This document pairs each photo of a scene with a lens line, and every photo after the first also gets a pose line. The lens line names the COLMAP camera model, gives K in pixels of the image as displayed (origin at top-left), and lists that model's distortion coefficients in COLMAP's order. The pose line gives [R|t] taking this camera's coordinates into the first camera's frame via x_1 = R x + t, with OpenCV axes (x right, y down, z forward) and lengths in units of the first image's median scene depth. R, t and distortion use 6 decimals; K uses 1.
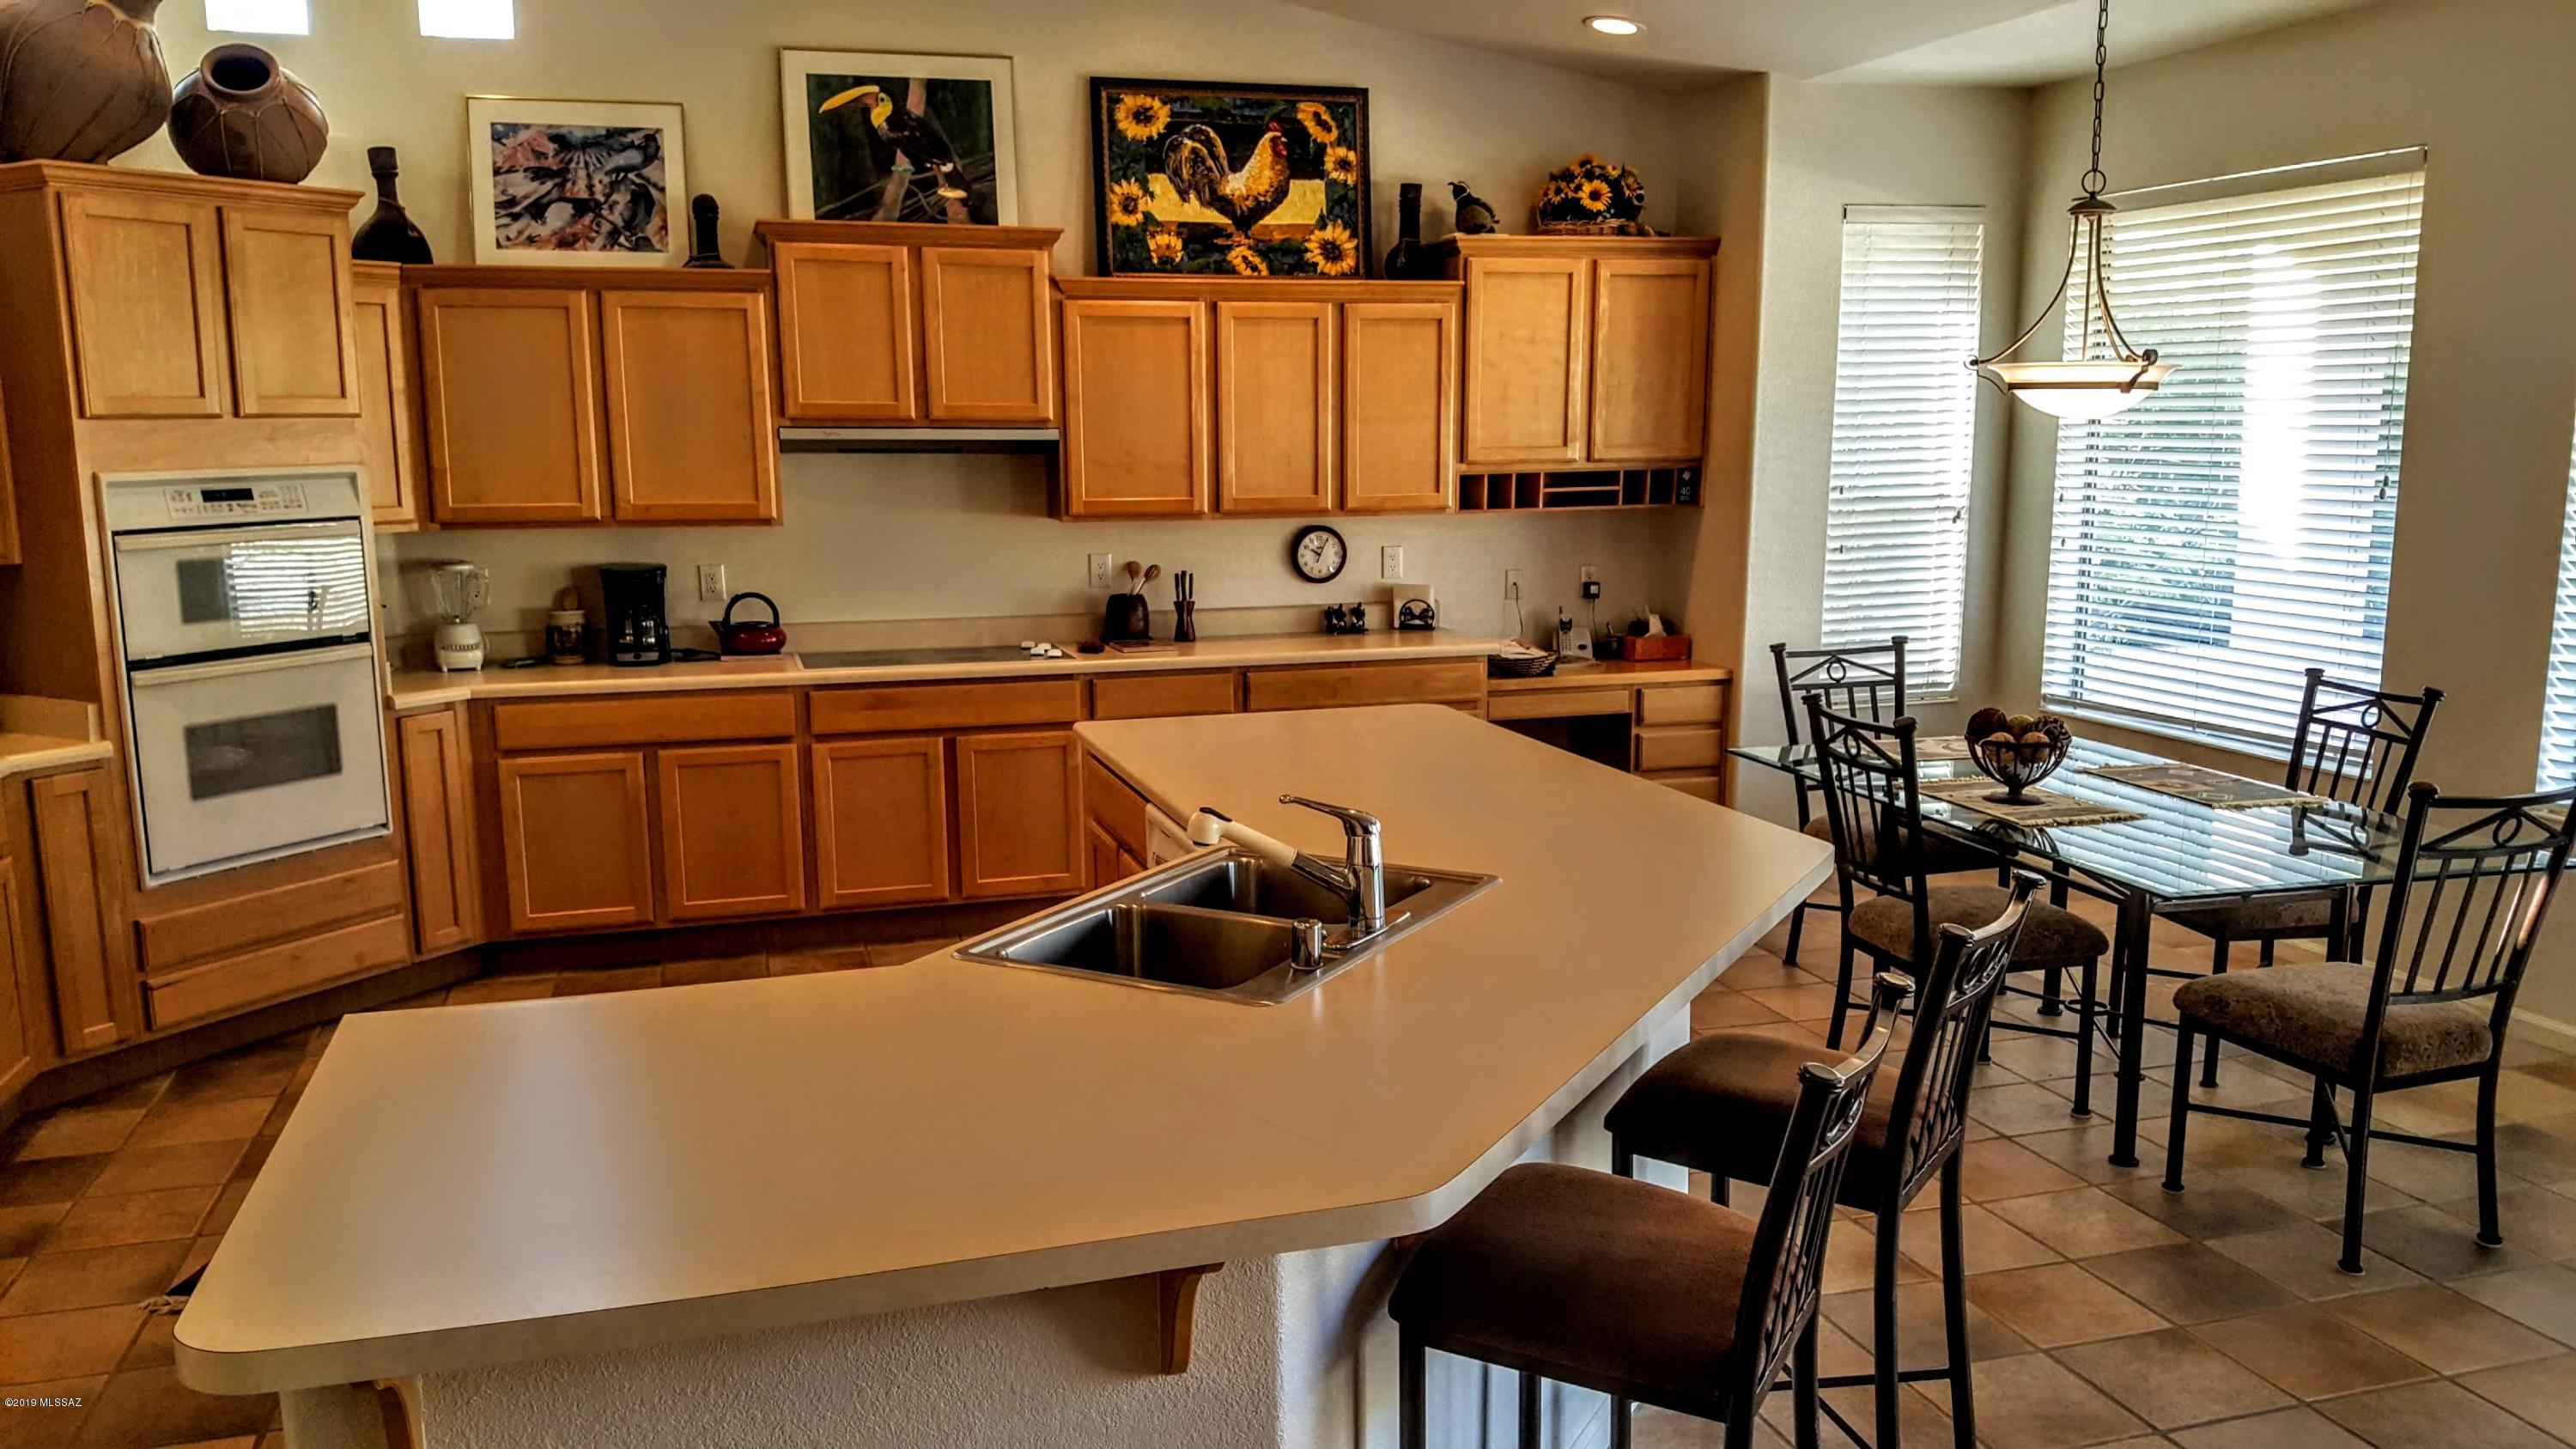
lens RADIAL K [[1998.2, 0, 1250.1], [0, 1998.2, 764.7], [0, 0, 1]] dist [0.227448, -0.408570]
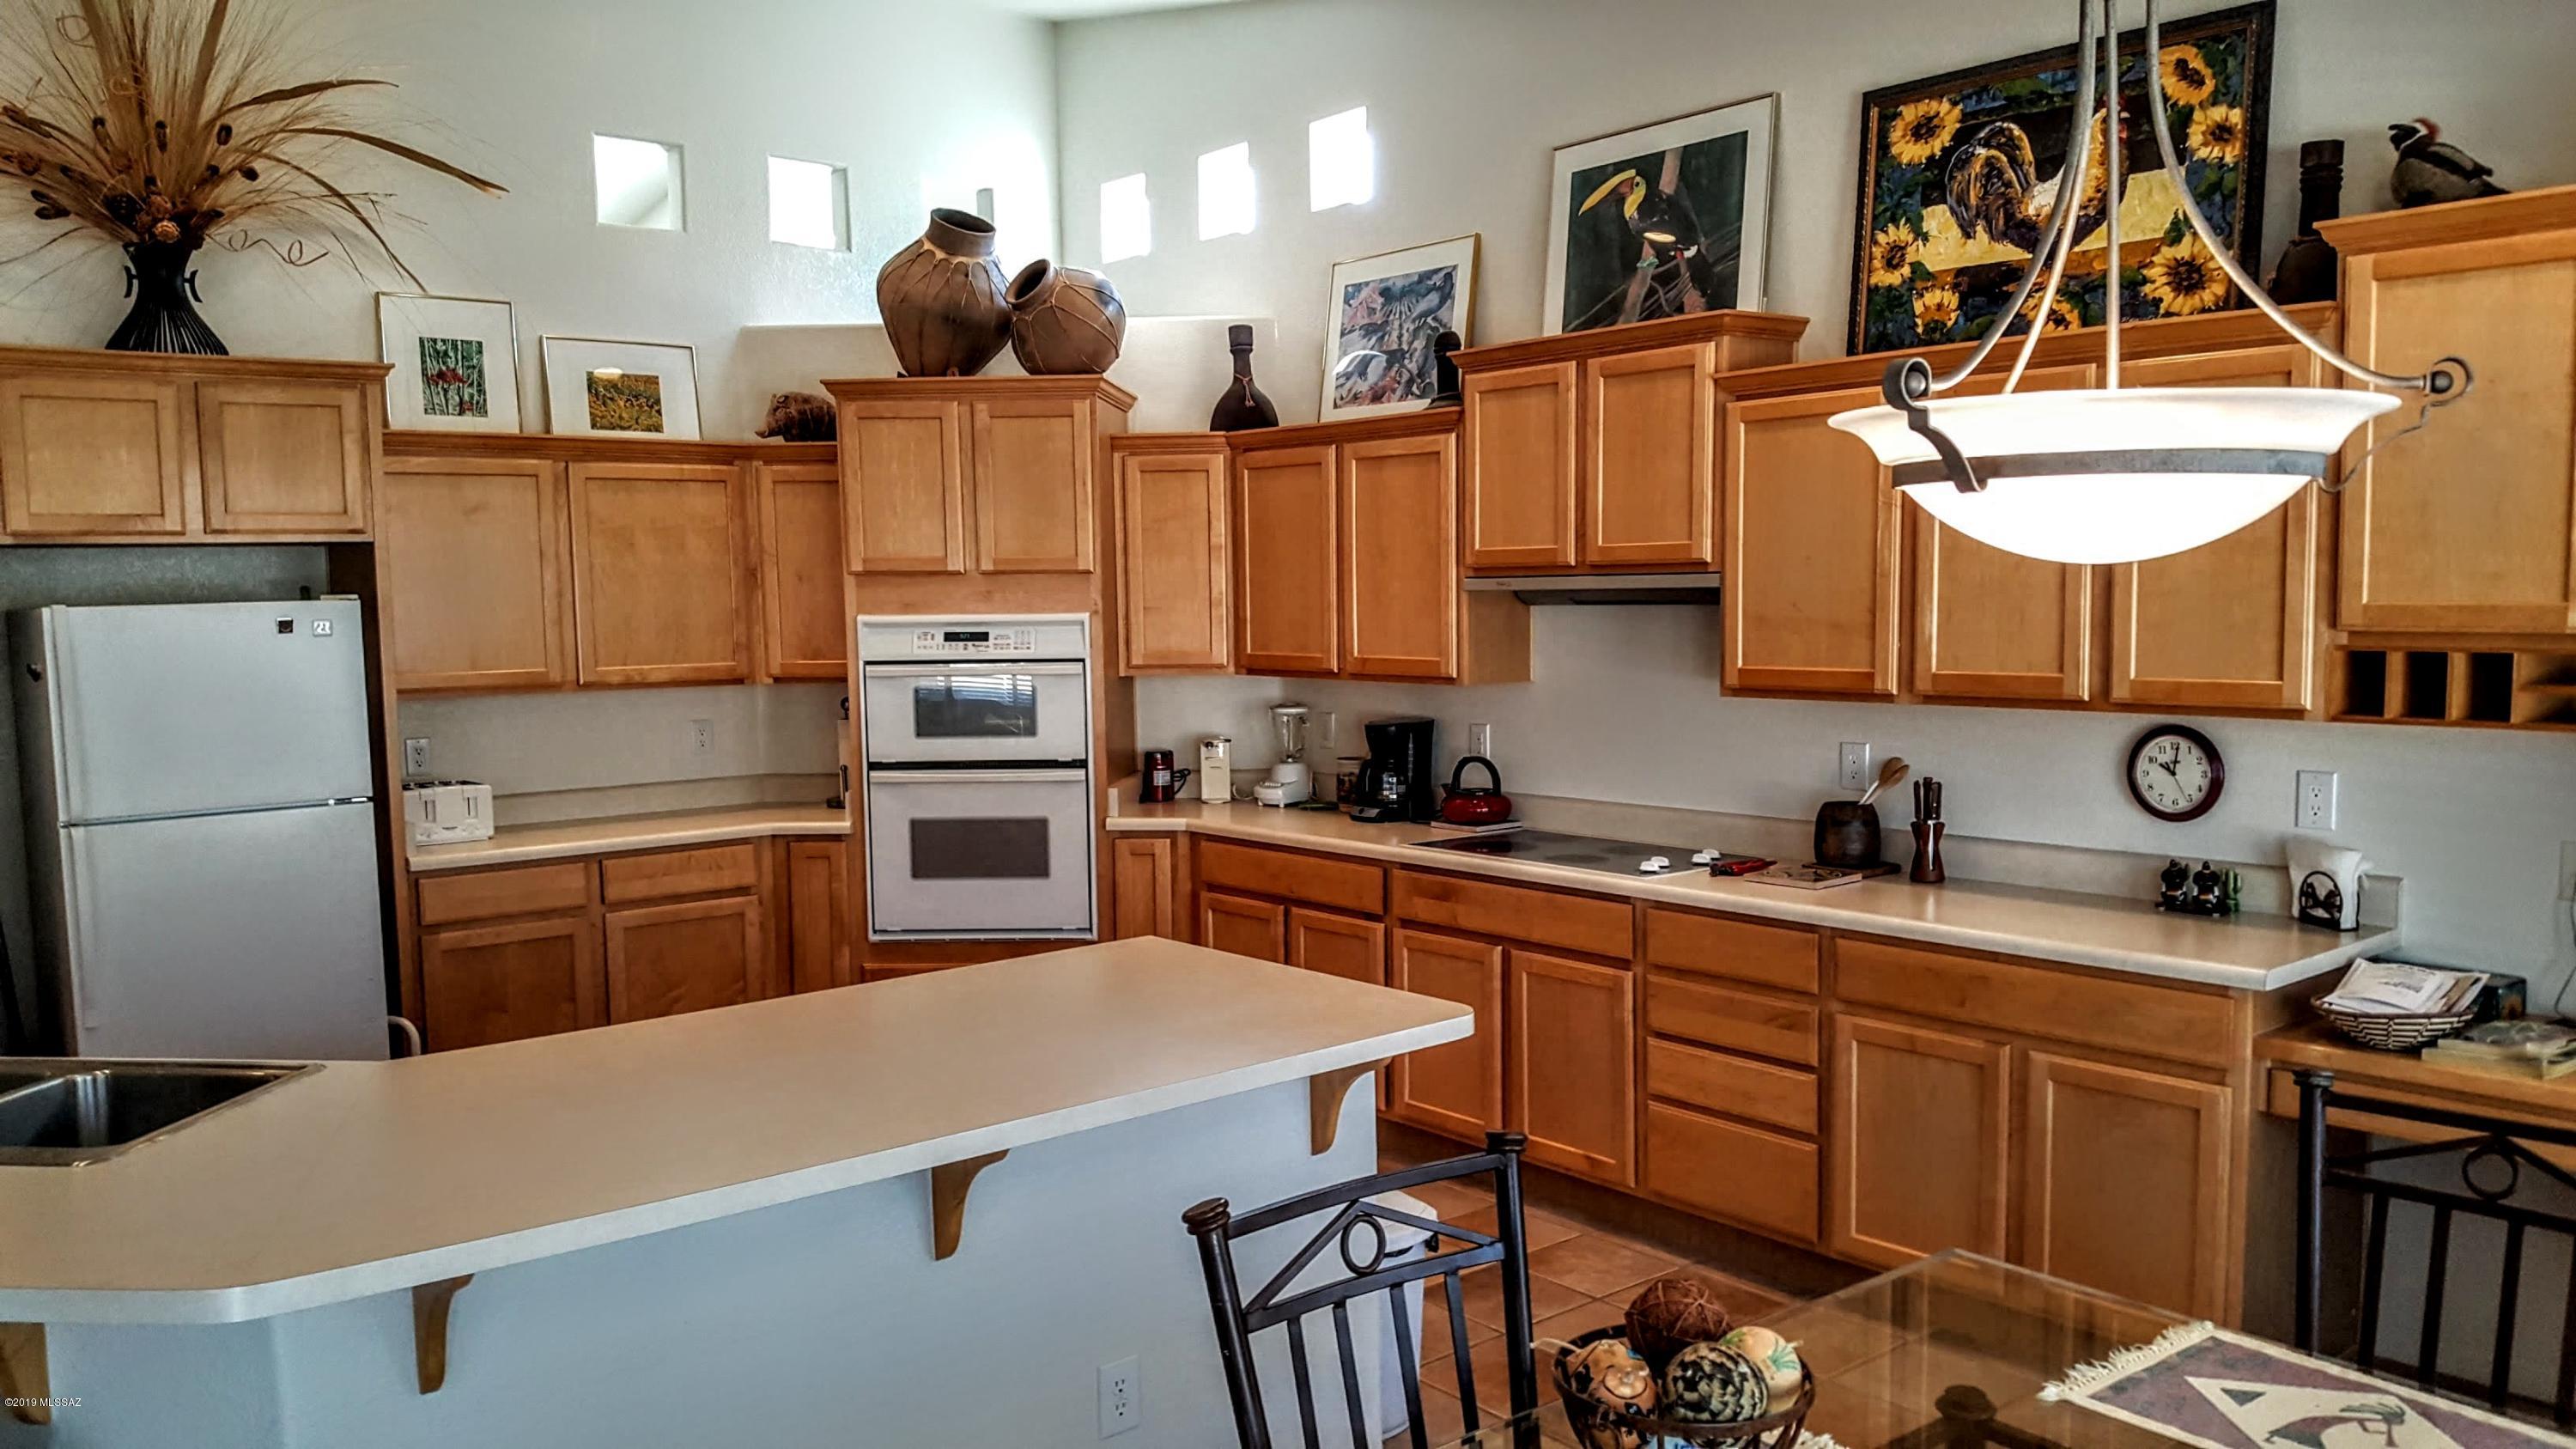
lens RADIAL K [[1947.9, 0, 1293.2], [0, 1947.9, 750.5], [0, 0, 1]] dist [0.089794, -0.181839]
pose [[0.387732, 0.082689, -0.918056, 0.494164], [-0.144319, 0.989131, 0.028139, -0.095472], [0.910404, 0.121583, 0.395451, 0.558448]]
